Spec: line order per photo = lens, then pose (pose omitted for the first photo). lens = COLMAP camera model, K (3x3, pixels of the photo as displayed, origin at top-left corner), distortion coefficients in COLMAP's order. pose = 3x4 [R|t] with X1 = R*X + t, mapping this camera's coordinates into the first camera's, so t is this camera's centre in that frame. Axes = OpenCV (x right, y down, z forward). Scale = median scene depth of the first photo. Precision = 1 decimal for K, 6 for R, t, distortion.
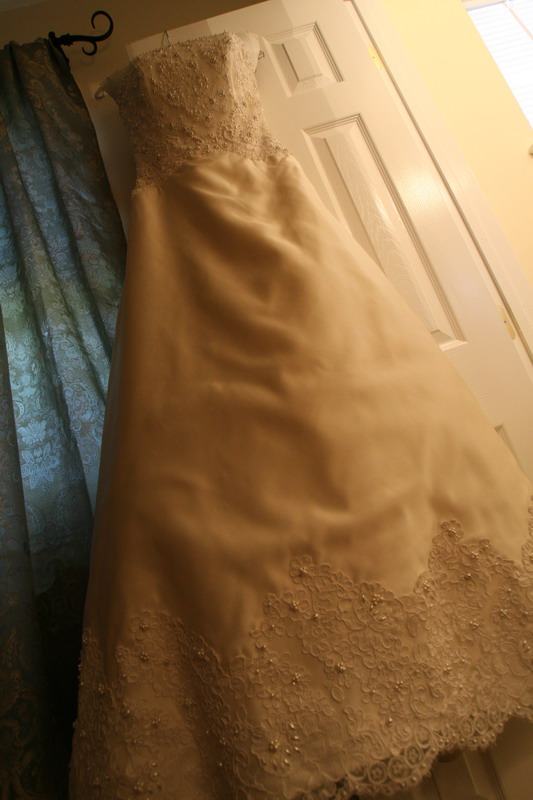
lens RADIAL K [[422.4, 0, 265.6], [0, 422.4, 395.6], [0, 0, 1]] dist [-0.065741, 0.009897]
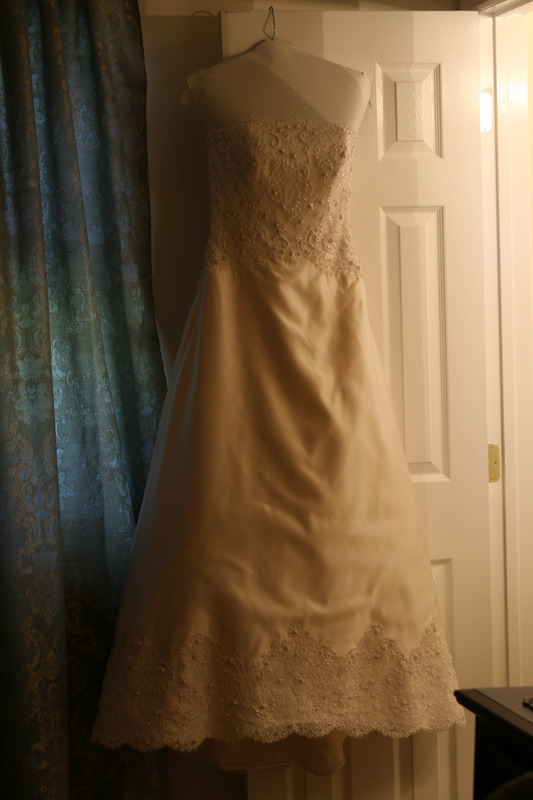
lens RADIAL K [[1688.0, 0, 273.4], [0, 1688.0, 397.6], [0, 0, 1]] dist [-0.280245, 0.000000]
pose [[0.927430, 0.261451, 0.267427, -1.969257], [-0.314272, 0.932443, 0.178279, -1.605793], [-0.202749, -0.249386, 0.946942, -5.025534]]
